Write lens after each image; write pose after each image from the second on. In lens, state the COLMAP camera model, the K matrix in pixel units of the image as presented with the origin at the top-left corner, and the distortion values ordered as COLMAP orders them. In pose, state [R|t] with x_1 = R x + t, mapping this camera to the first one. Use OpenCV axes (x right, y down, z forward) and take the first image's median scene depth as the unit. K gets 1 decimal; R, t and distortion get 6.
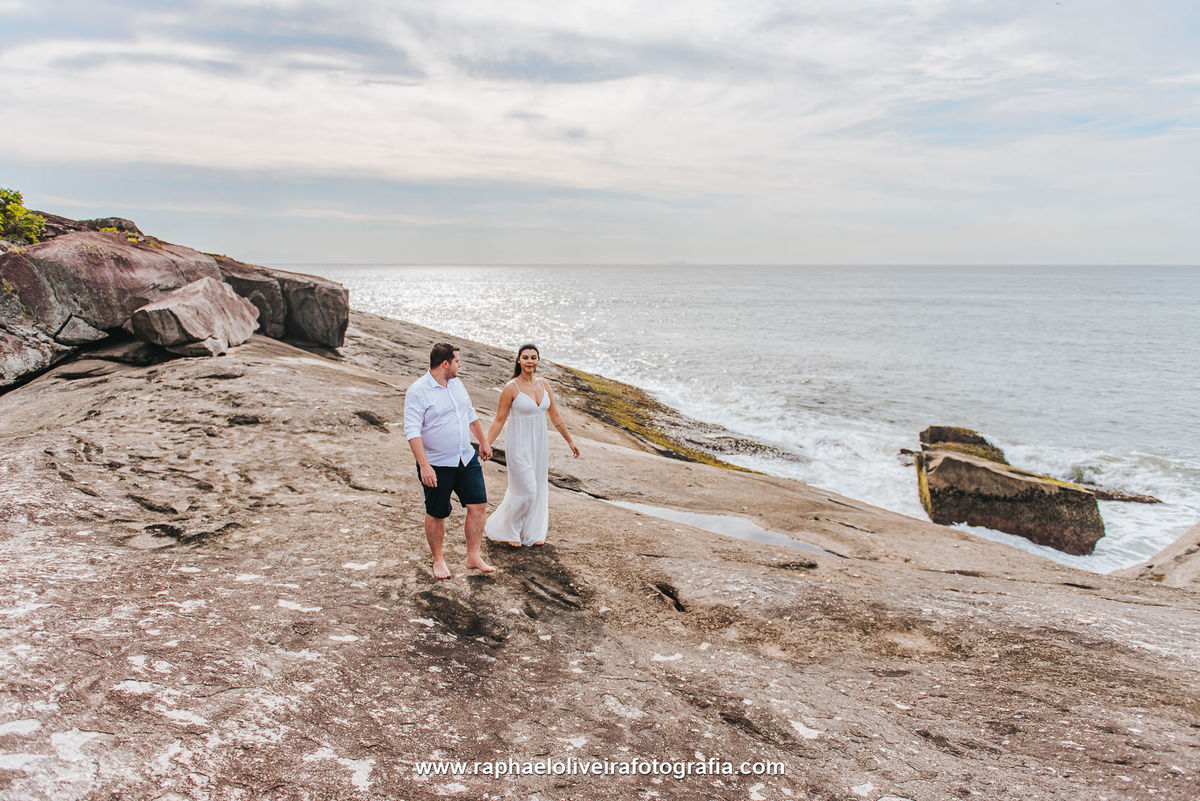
lens RADIAL K [[858.9, 0, 599.2], [0, 858.9, 399.2], [0, 0, 1]] dist [0.002565, -0.002471]
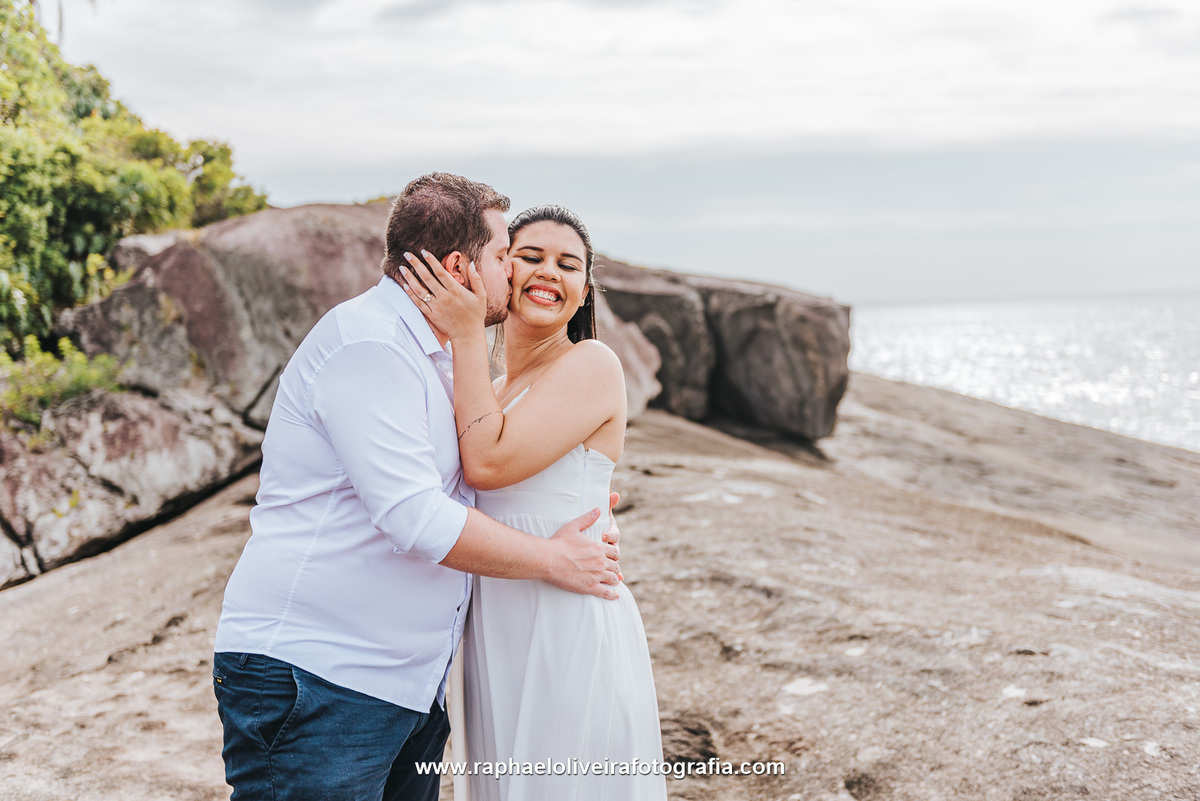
lens RADIAL K [[1521.4, 0, 599.9], [0, 1521.4, 400.3], [0, 0, 1]] dist [0.032688, 0.000000]
pose [[0.919558, -0.015183, -0.392660, -0.110045], [-0.022239, 0.995641, -0.090578, -0.008416], [0.392324, 0.092024, 0.915212, 0.259041]]
